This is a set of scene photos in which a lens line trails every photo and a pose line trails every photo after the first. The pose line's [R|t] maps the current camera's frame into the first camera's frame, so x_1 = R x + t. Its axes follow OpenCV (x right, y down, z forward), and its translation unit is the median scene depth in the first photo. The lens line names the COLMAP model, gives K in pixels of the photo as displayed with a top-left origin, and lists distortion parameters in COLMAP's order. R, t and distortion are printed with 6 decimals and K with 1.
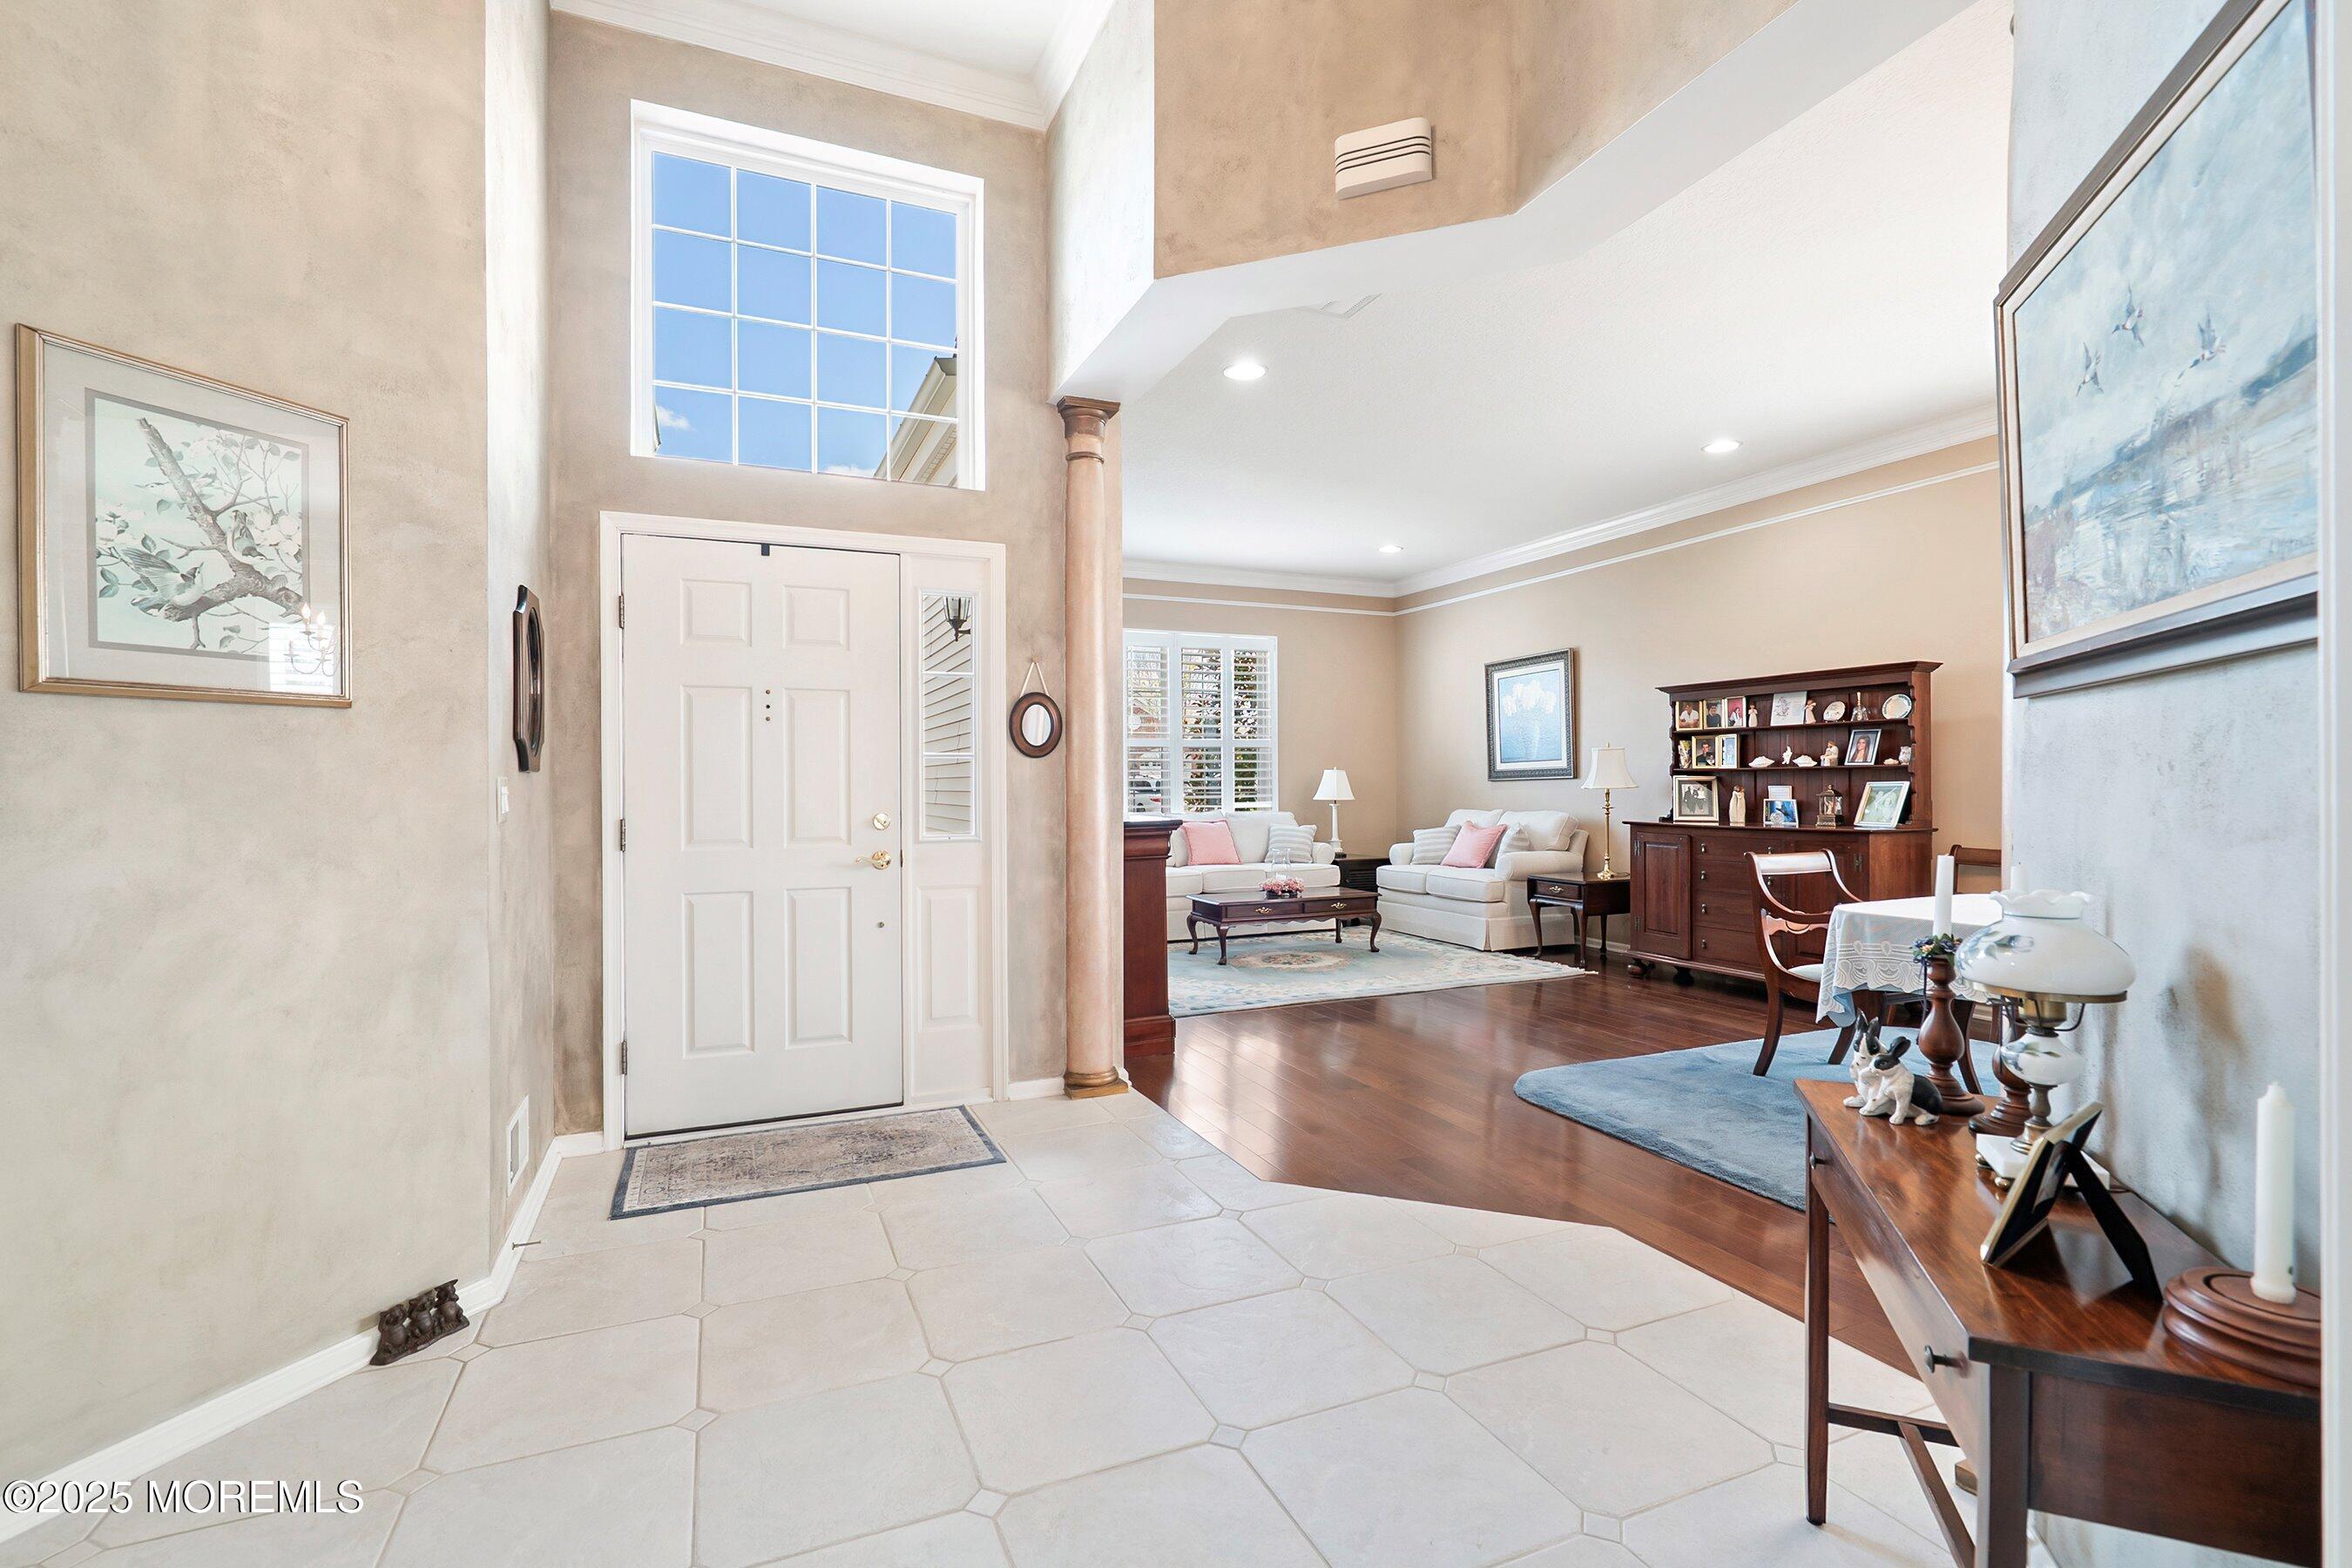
lens RADIAL K [[1069.5, 0, 1170.9], [0, 1069.5, 786.6], [0, 0, 1]] dist [-0.009049, 0.002391]
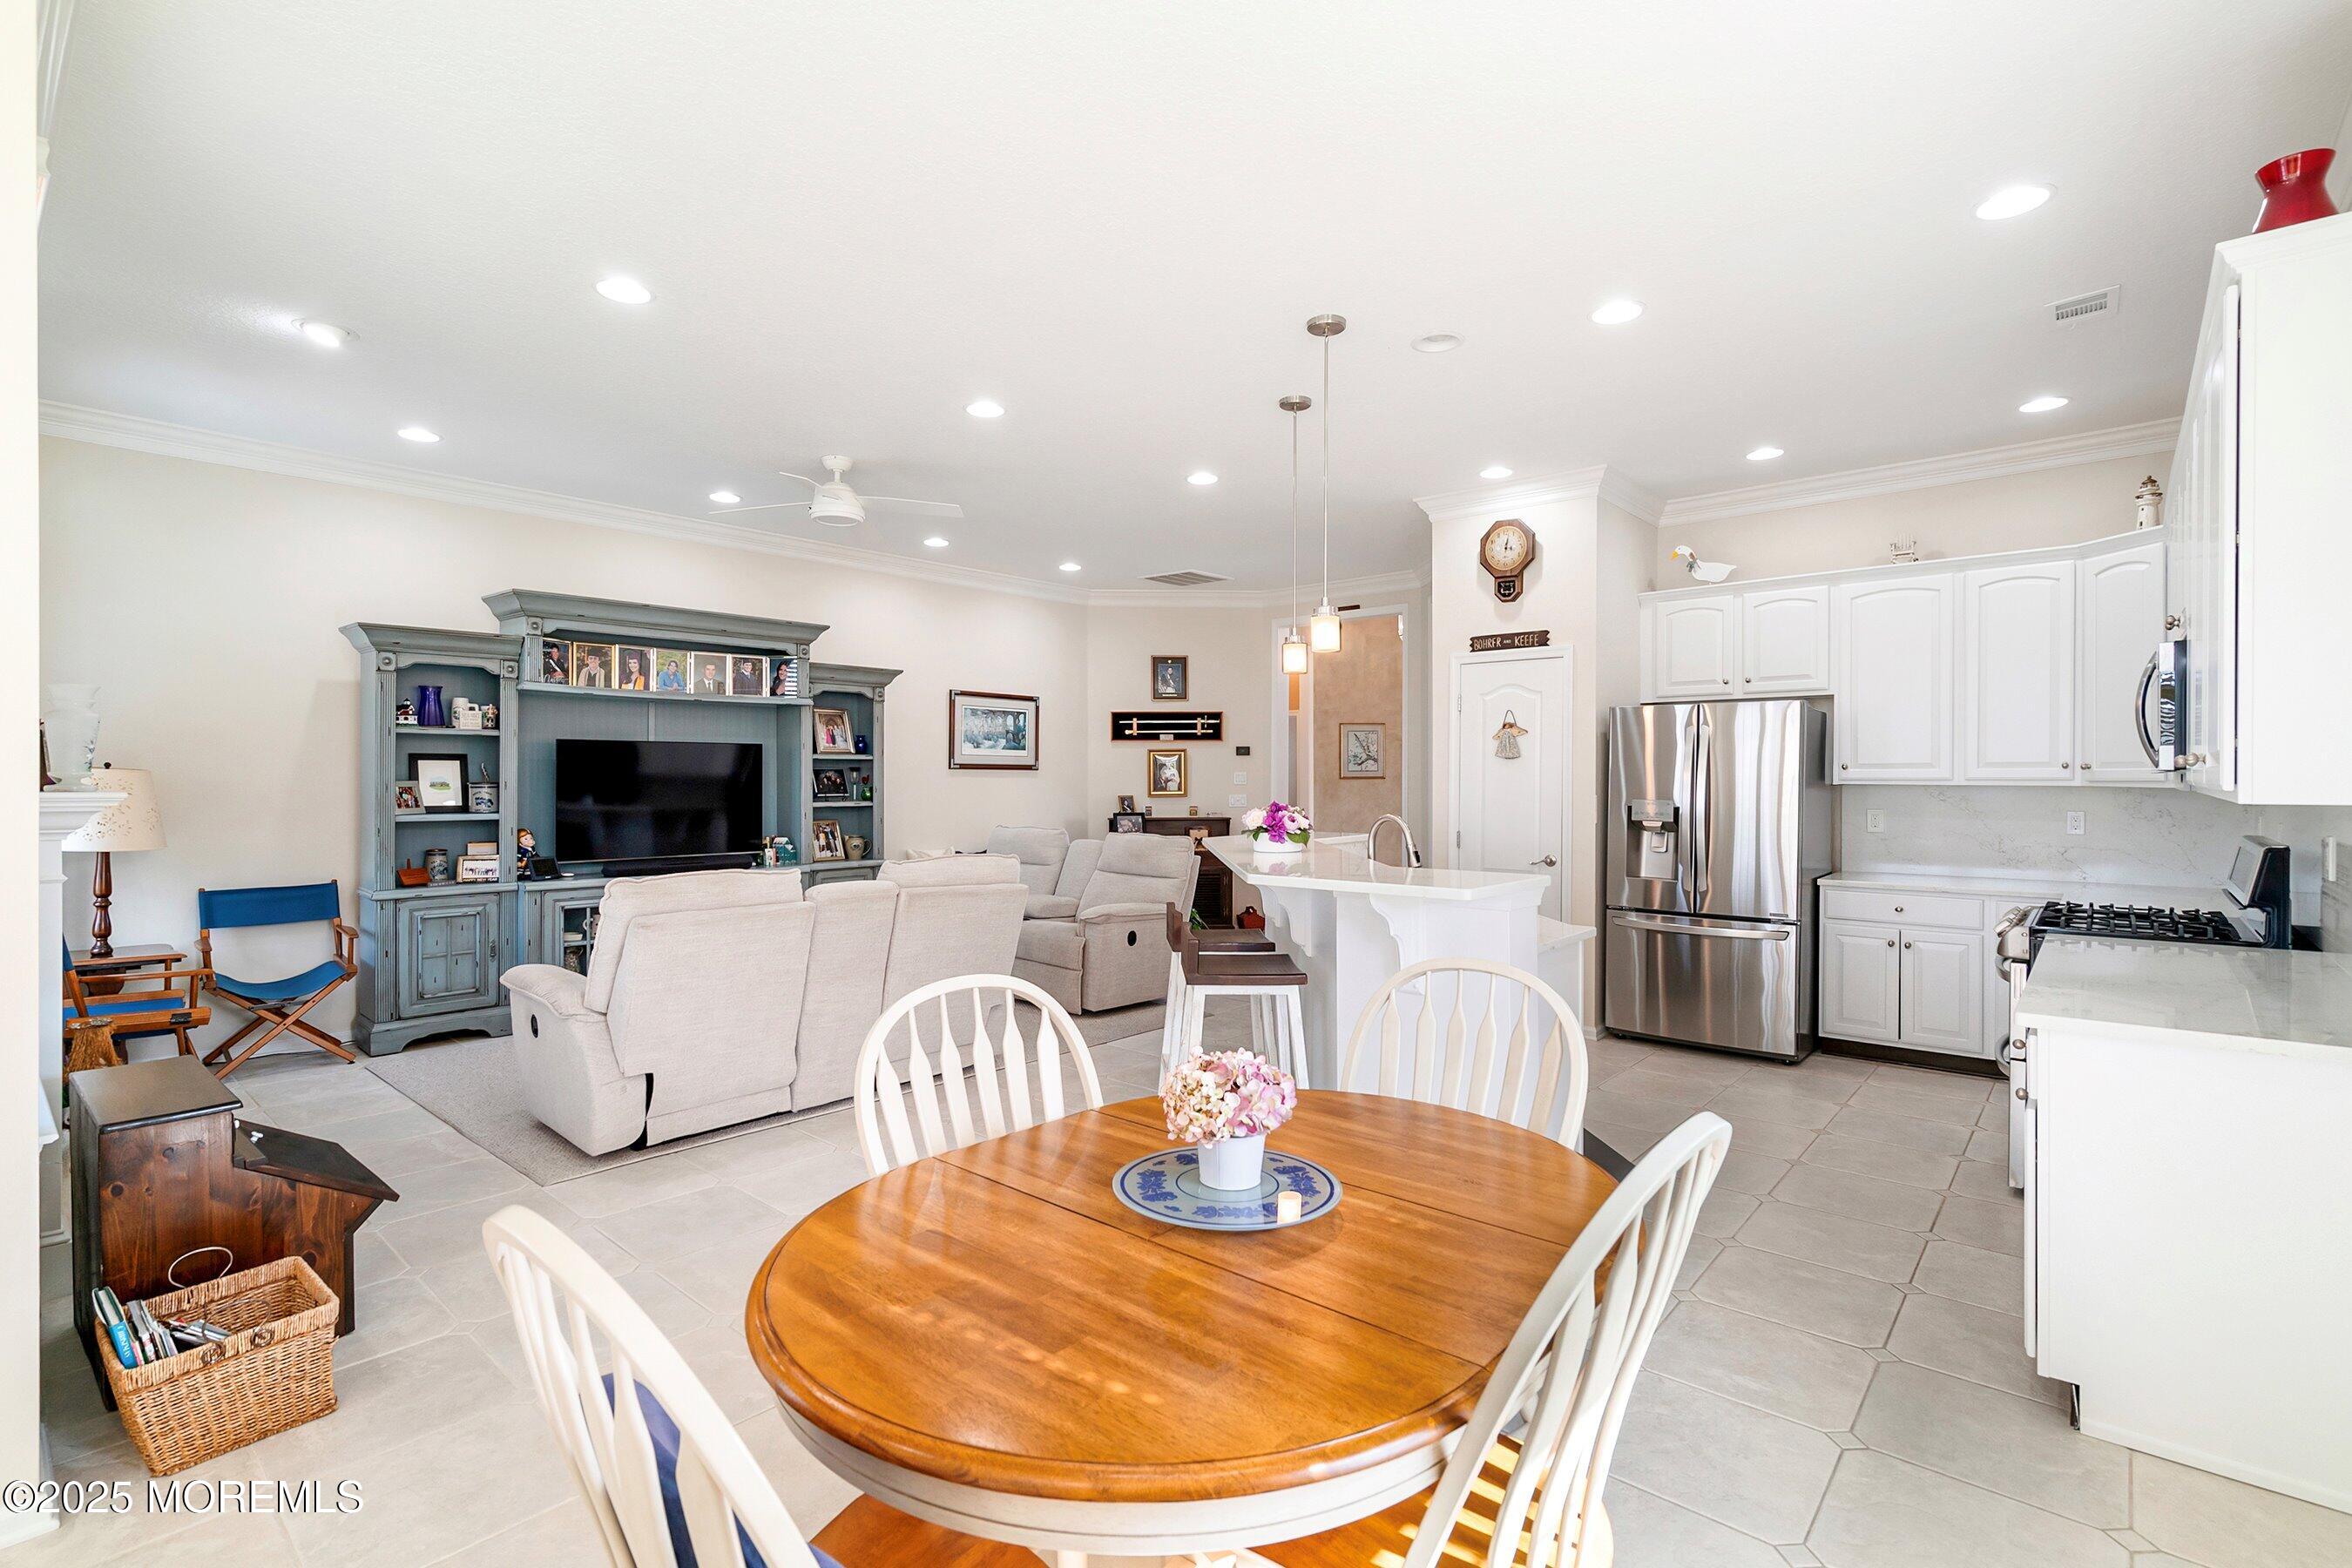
lens RADIAL K [[1069.5, 0, 1159.2], [0, 1069.5, 789.7], [0, 0, 1]] dist [-0.009049, 0.002391]
pose [[0.434060, 0.013348, -0.900785, 1.246461], [-0.005231, 0.999911, 0.012296, -0.027456], [0.900869, -0.000625, 0.434091, -0.817540]]
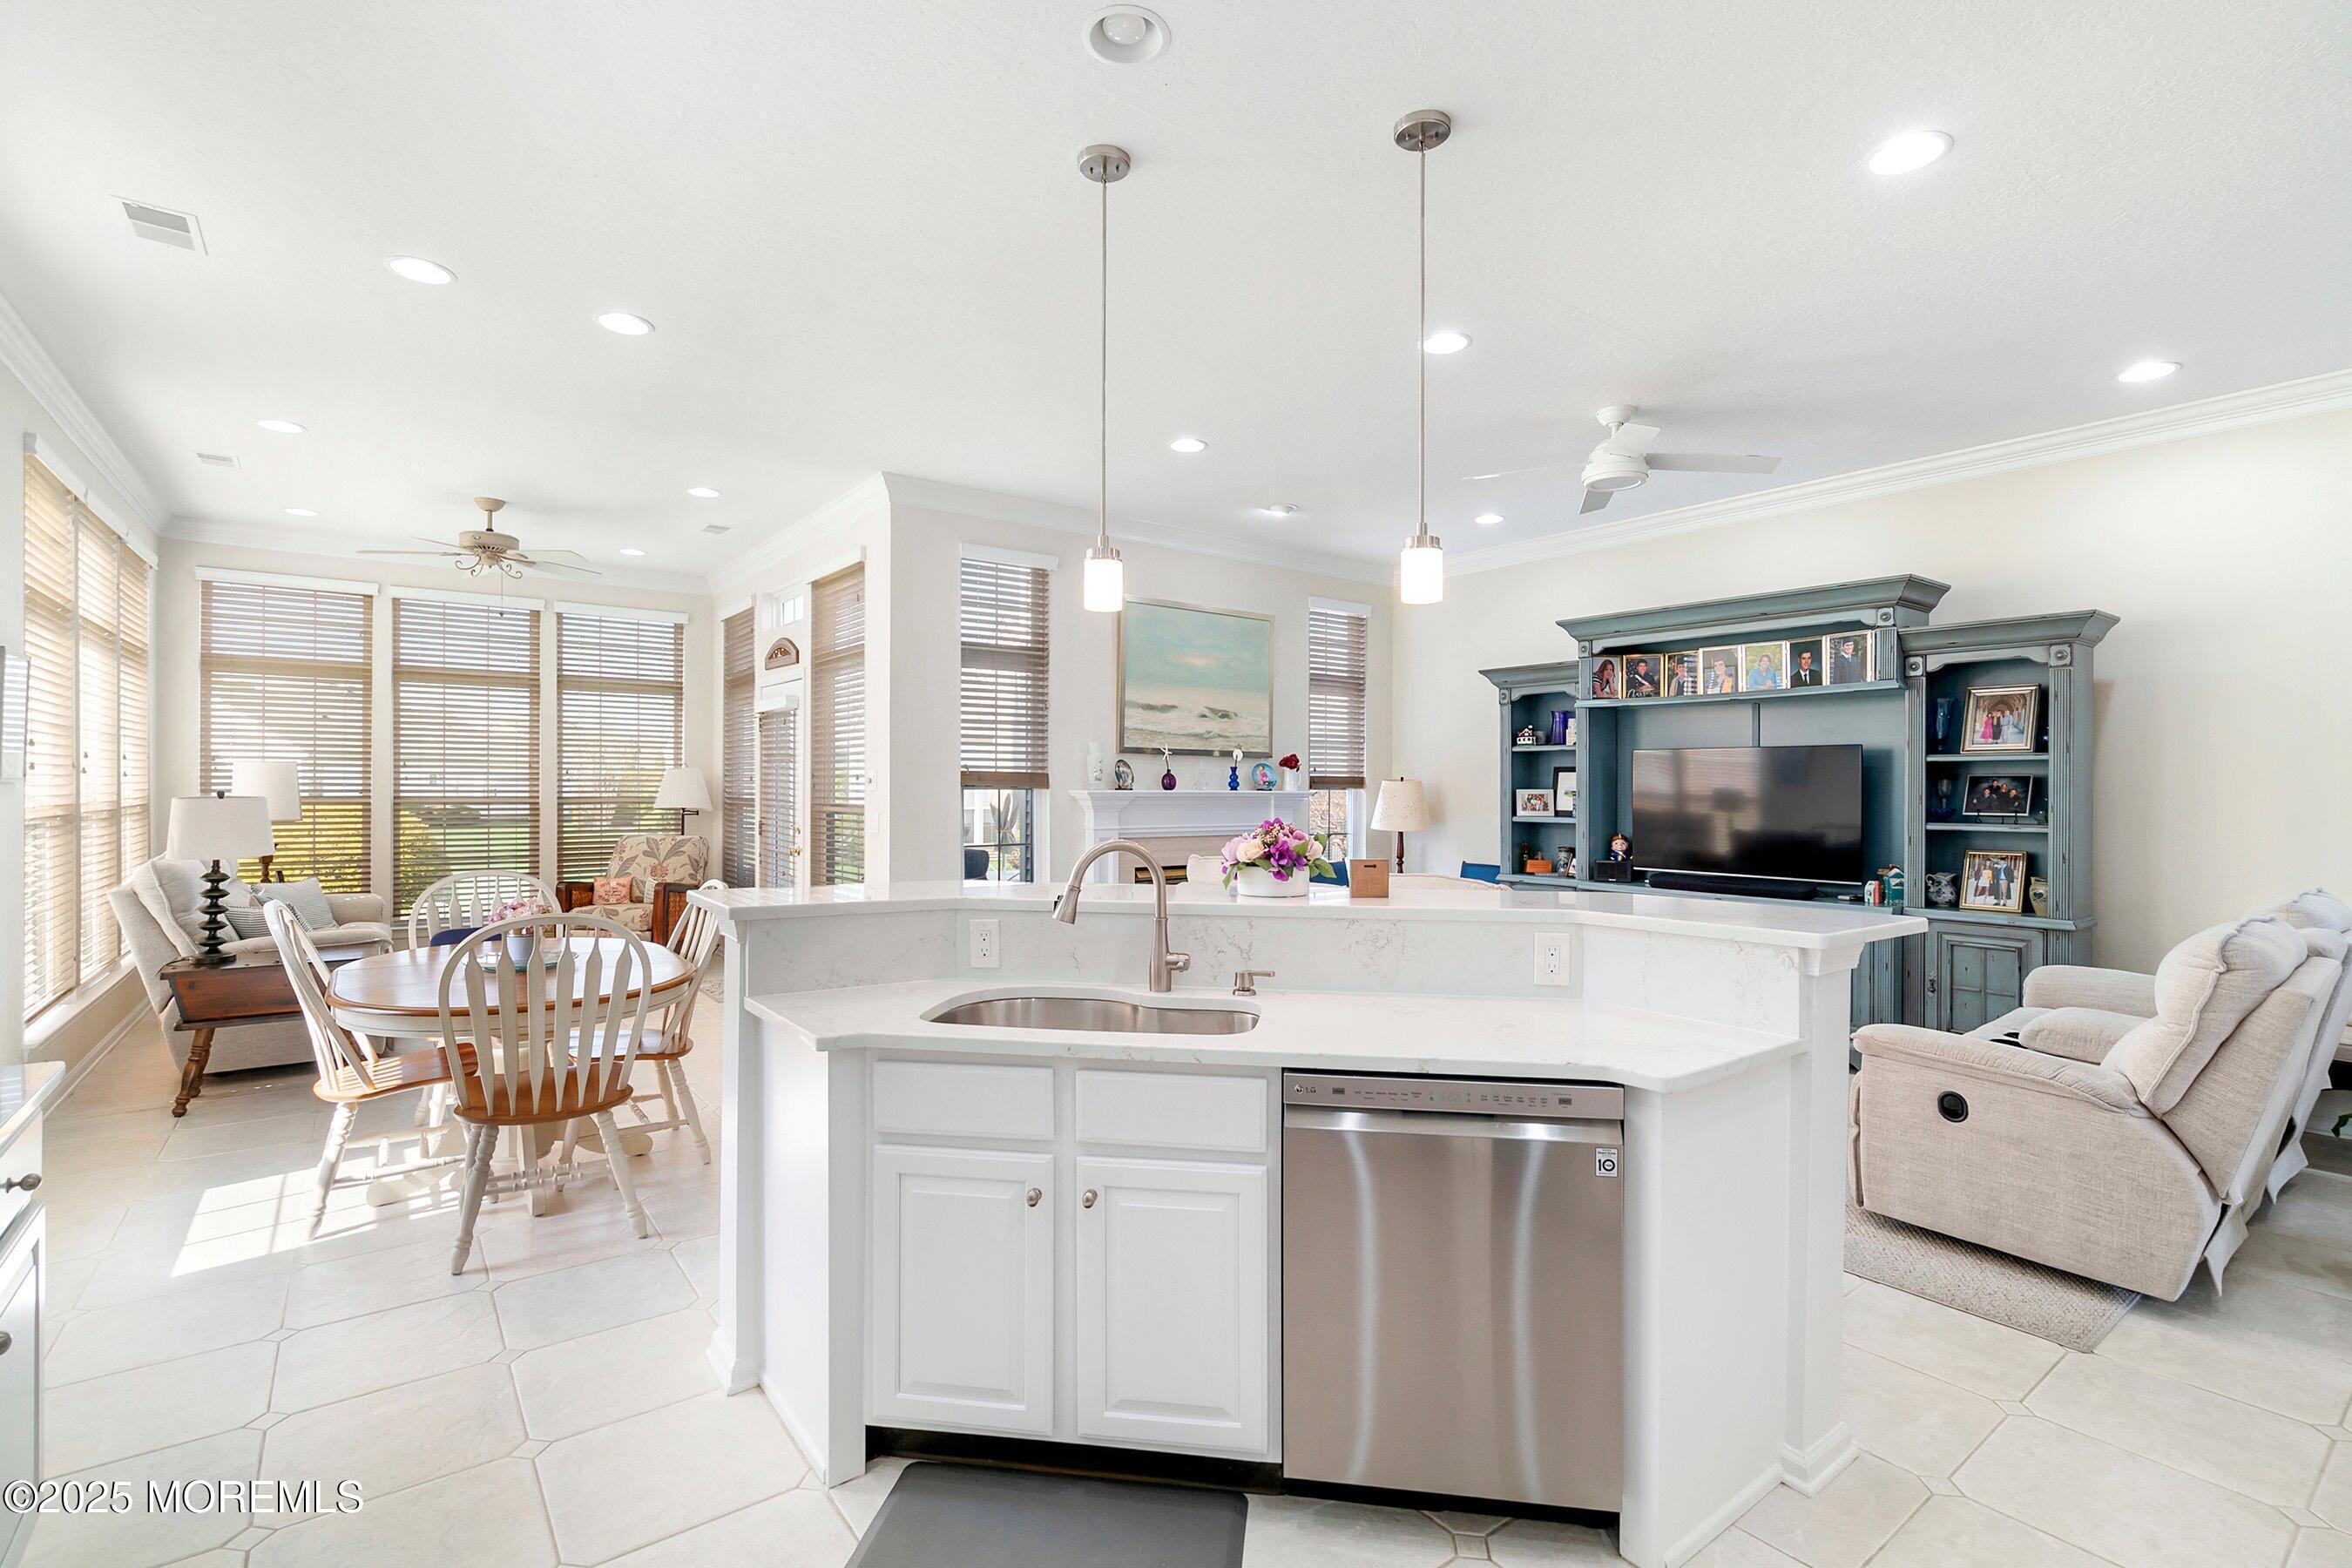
lens RADIAL K [[1069.5, 0, 1179.6], [0, 1069.5, 790.5], [0, 0, 1]] dist [-0.009049, 0.002391]
pose [[-0.968881, -0.003333, -0.247504, 0.814545], [-0.005042, 0.999968, 0.006273, -0.024902], [0.247475, 0.007326, -0.968867, -0.029648]]
